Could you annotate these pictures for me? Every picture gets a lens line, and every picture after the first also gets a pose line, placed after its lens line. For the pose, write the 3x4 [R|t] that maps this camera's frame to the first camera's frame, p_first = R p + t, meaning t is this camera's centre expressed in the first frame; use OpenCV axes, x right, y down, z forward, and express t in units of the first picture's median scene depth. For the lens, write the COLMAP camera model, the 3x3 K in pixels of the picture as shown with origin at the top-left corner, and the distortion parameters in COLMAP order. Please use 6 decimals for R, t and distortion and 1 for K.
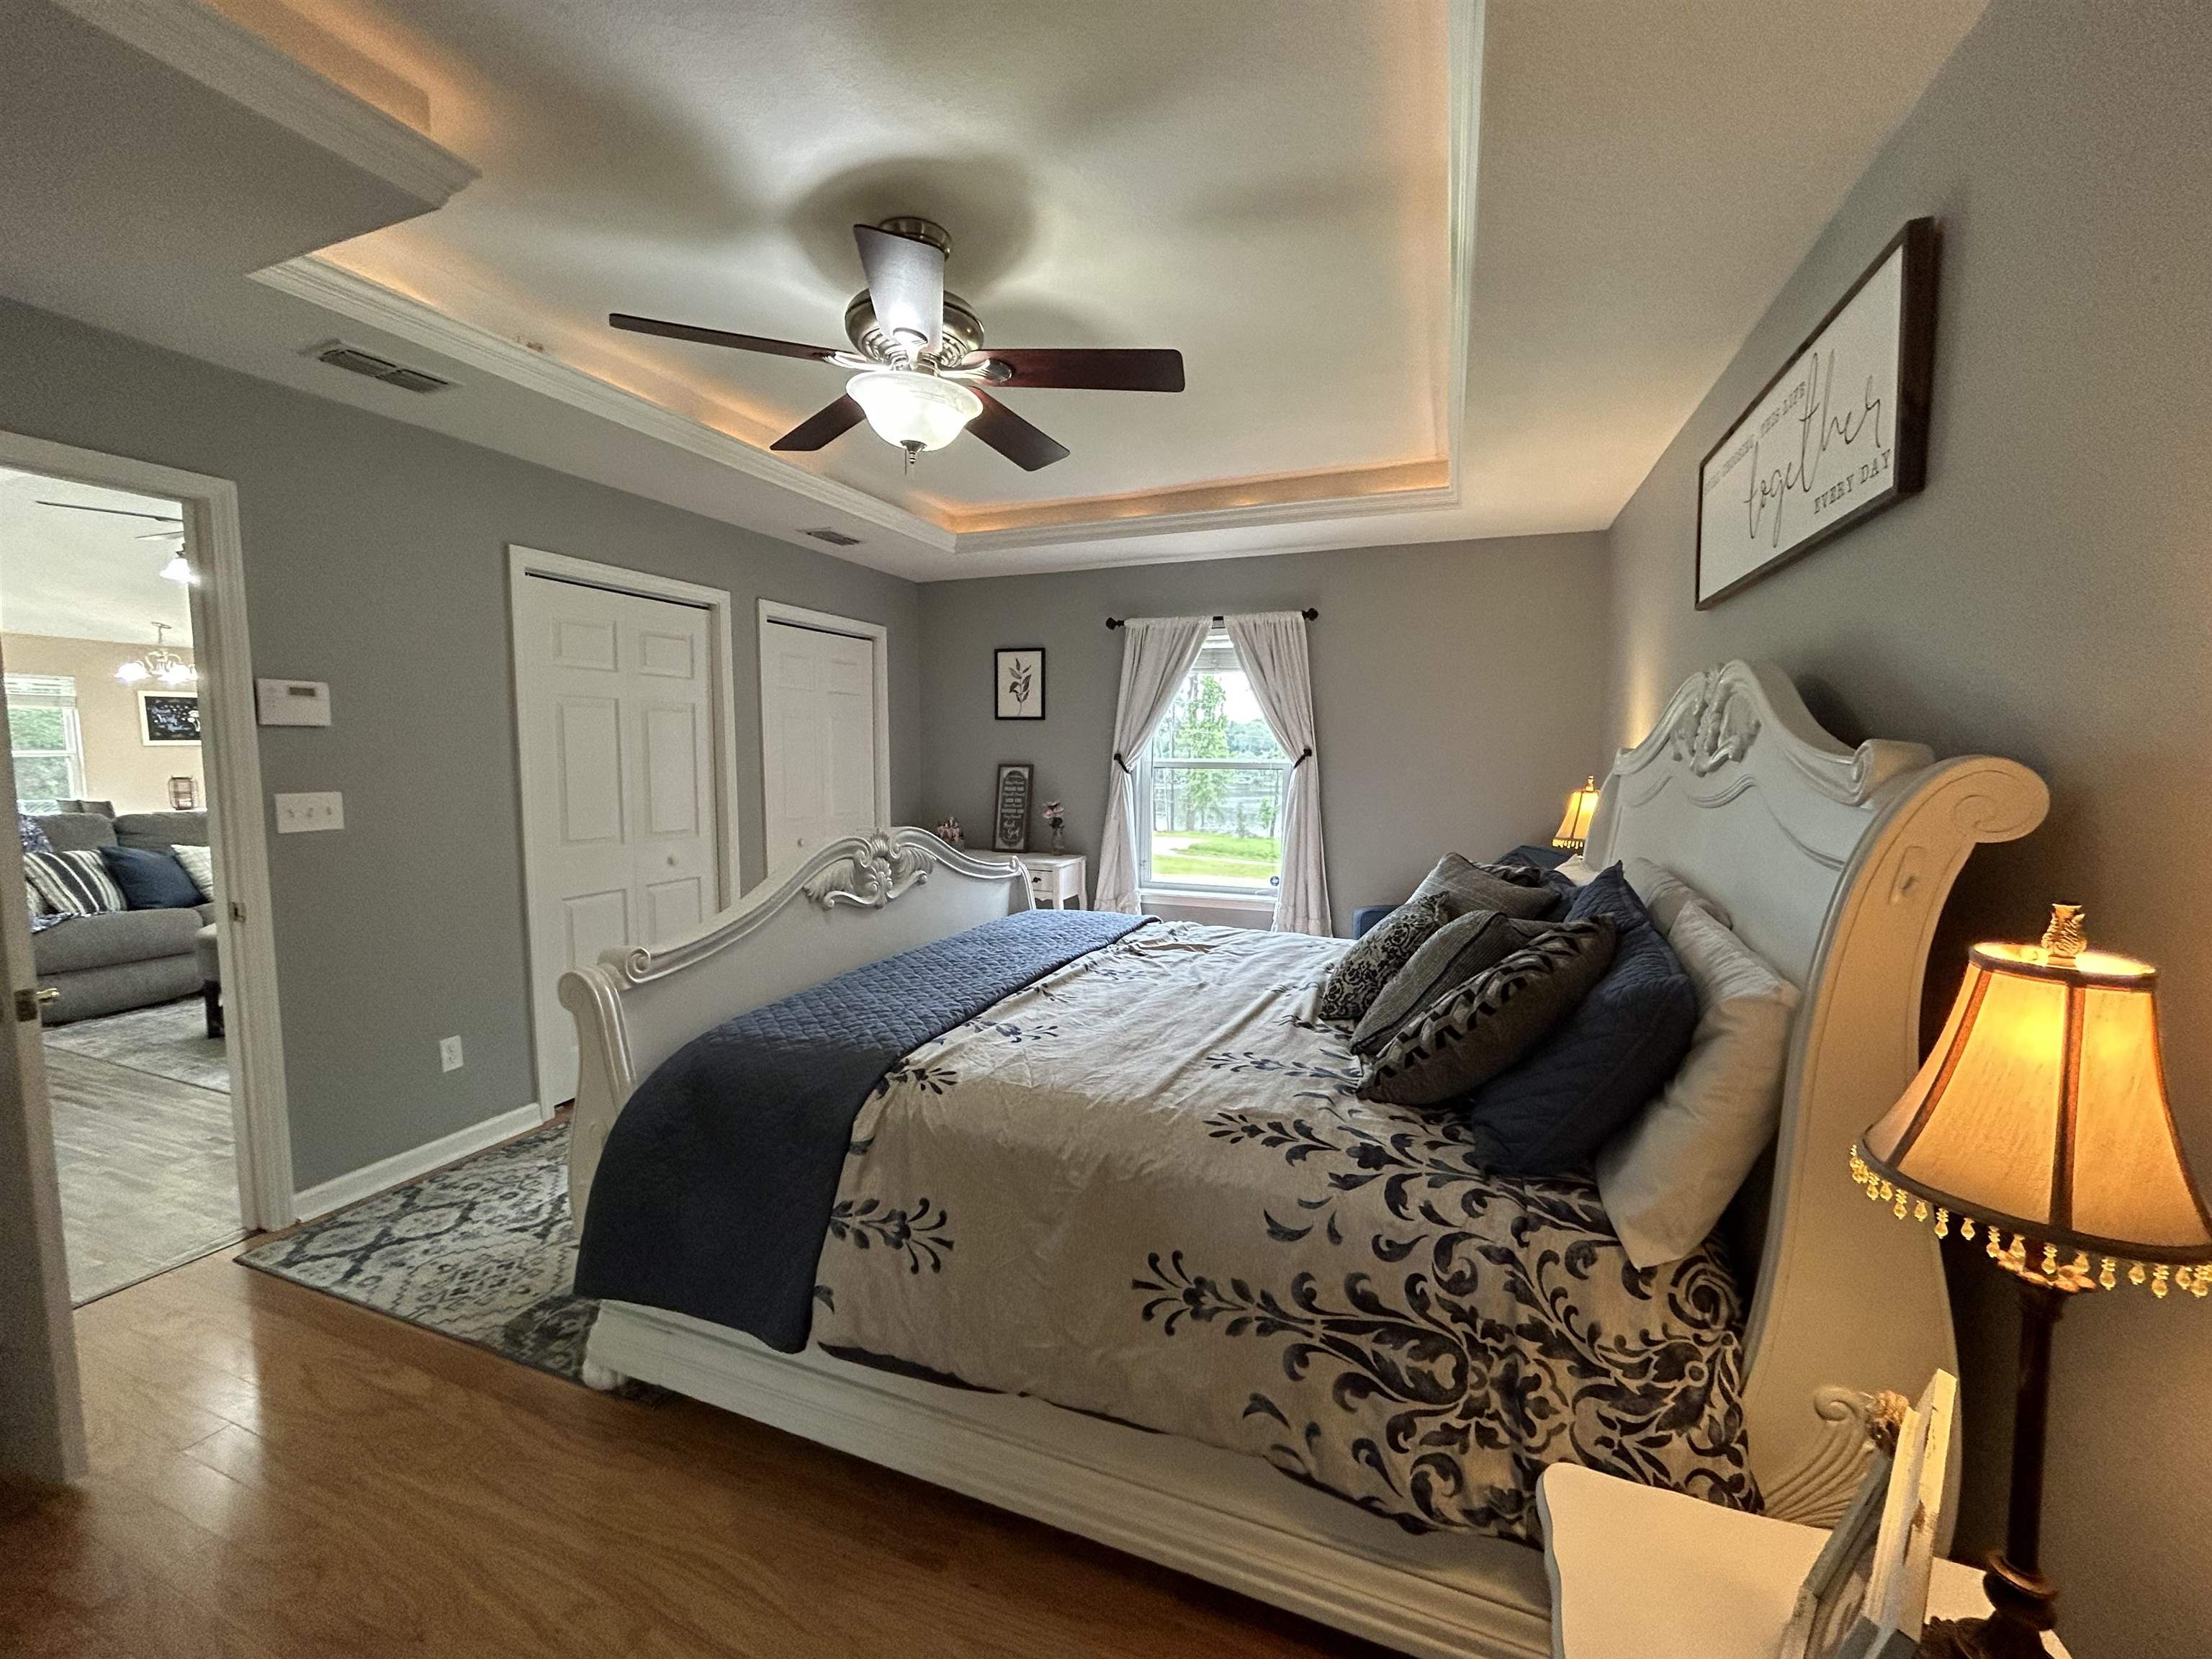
lens RADIAL K [[891.2, 0, 1096.6], [0, 891.2, 829.1], [0, 0, 1]] dist [-0.002642, 0.000375]
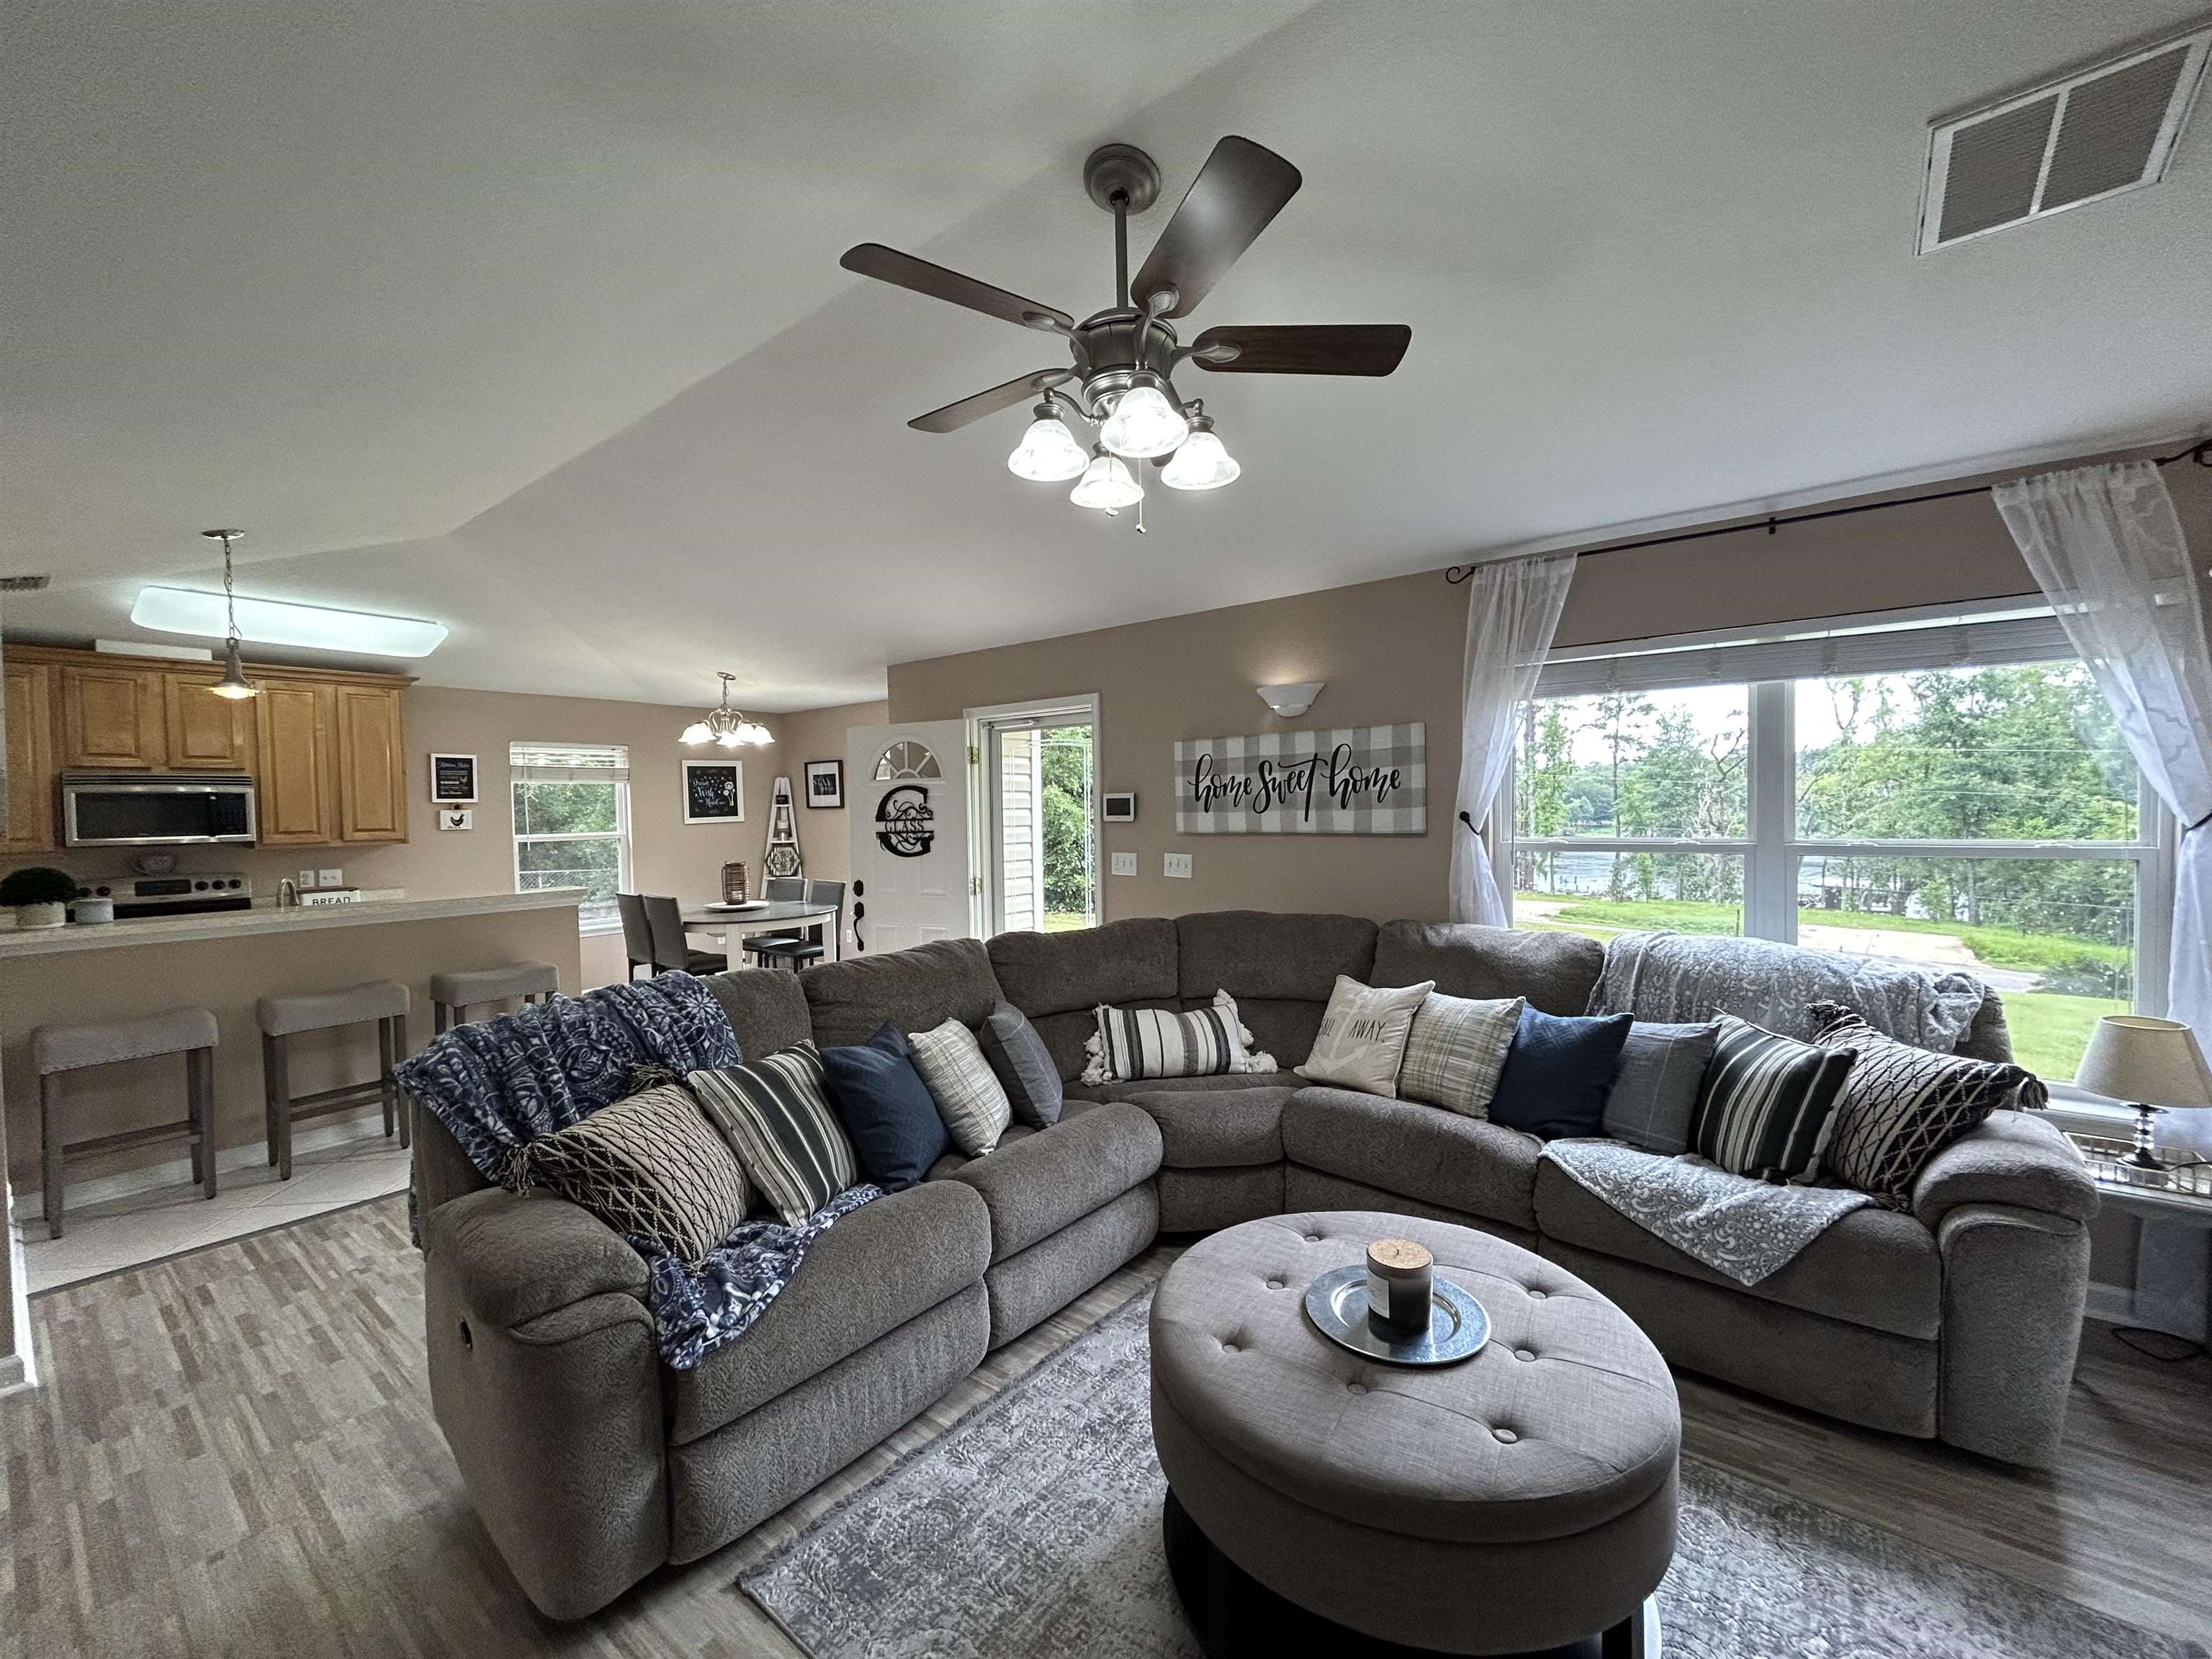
lens RADIAL K [[891.2, 0, 1107.4], [0, 891.2, 832.6], [0, 0, 1]] dist [-0.002642, 0.000375]
pose [[0.957793, -0.013390, -0.287148, -0.780163], [-0.003190, 0.998358, -0.057195, -0.068387], [0.287442, 0.055696, 0.956177, 0.536383]]
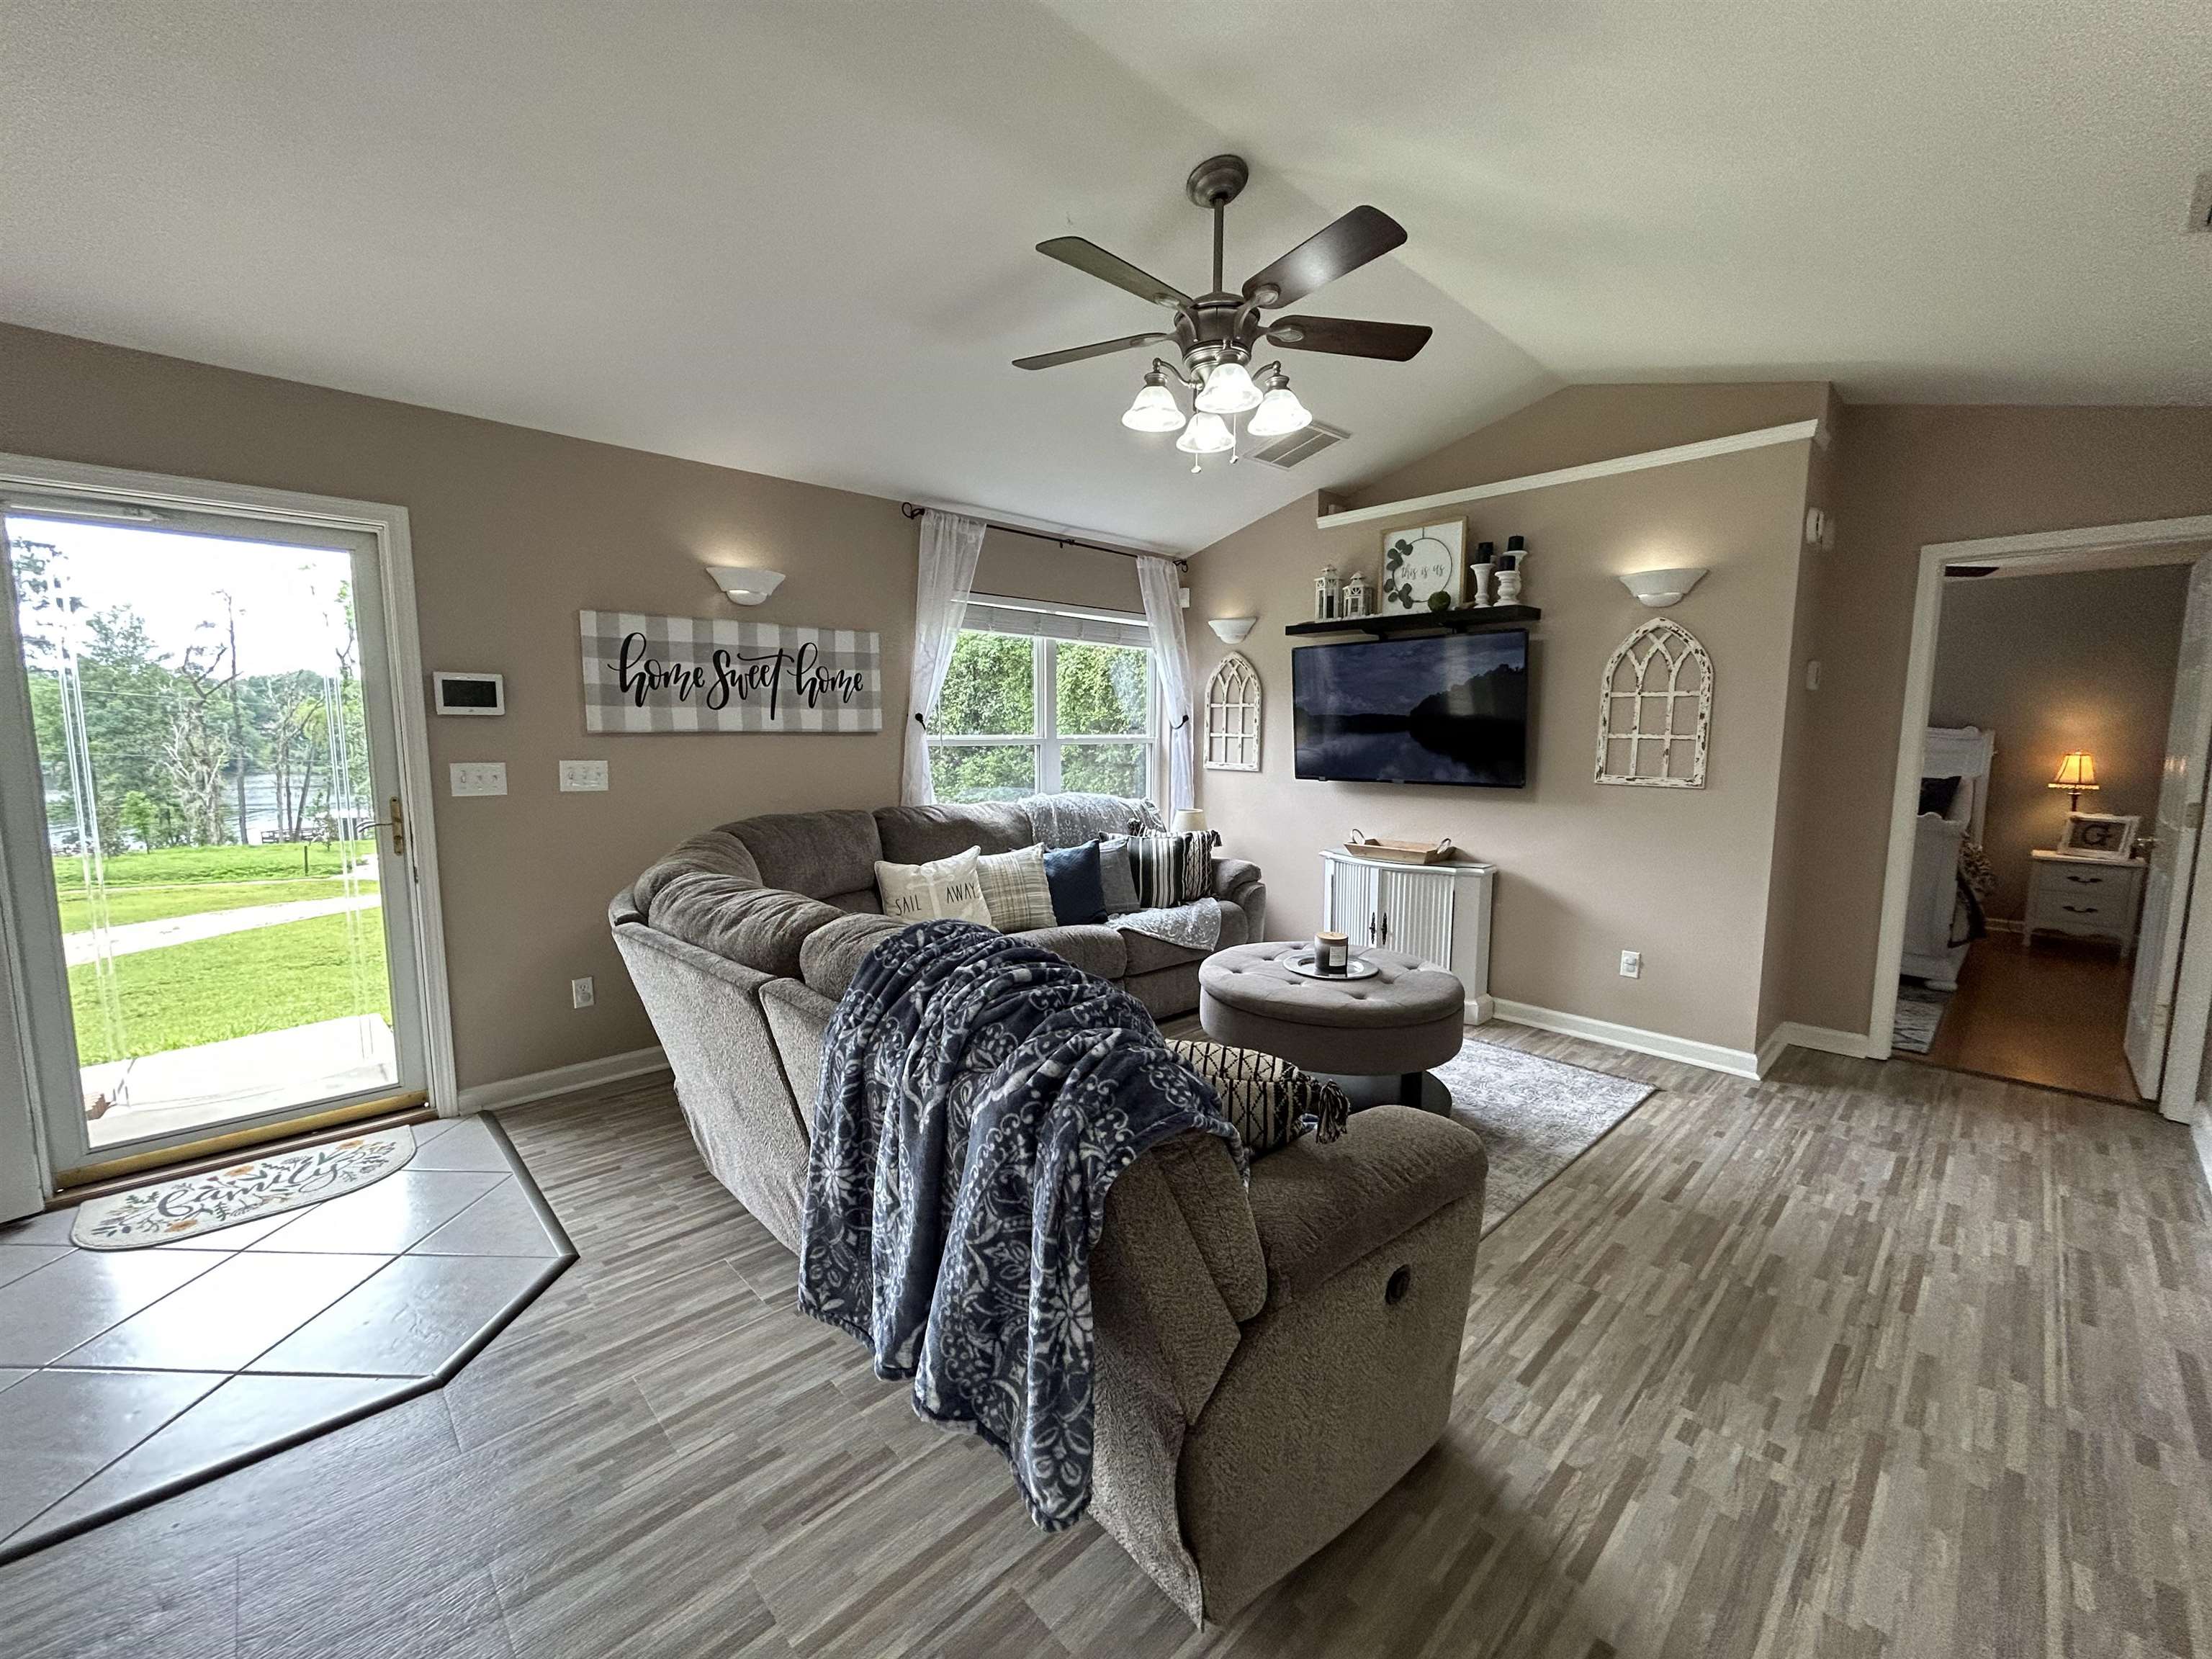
lens RADIAL K [[891.2, 0, 1101.9], [0, 891.2, 831.0], [0, 0, 1]] dist [-0.002642, 0.000375]
pose [[0.430225, -0.106256, 0.896446, -1.388195], [0.076504, 0.993768, 0.081076, -0.069594], [-0.899474, 0.033701, 0.435673, 0.755018]]
